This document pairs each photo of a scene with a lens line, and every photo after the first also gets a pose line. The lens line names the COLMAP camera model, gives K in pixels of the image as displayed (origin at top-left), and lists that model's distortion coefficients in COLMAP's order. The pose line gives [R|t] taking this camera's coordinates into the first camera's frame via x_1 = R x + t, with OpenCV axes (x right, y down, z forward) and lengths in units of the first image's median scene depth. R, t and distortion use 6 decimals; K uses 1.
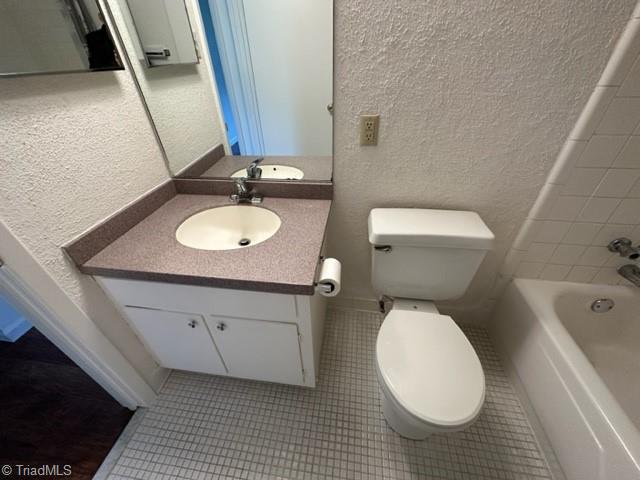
lens RADIAL K [[254.7, 0, 320.0], [0, 254.7, 240.0], [0, 0, 1]] dist [0.001459, 0.000028]
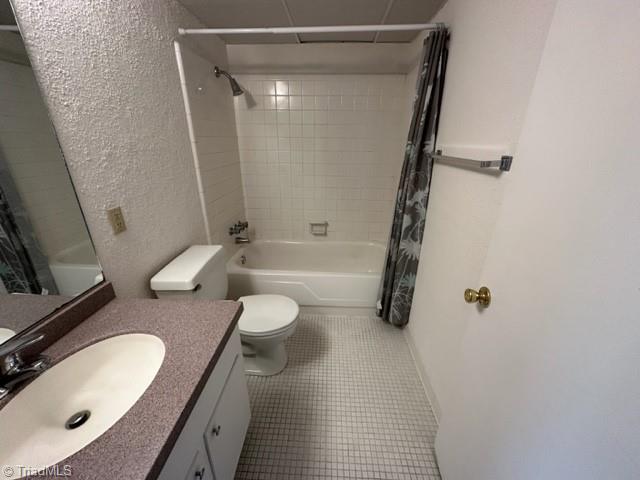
lens RADIAL K [[254.7, 0, 320.0], [0, 254.7, 240.0], [0, 0, 1]] dist [0.001459, 0.000028]
pose [[-0.097433, -0.345672, 0.933283, -0.964462], [0.578565, 0.743339, 0.335721, -0.230026], [-0.809796, 0.572676, 0.127568, 0.199441]]
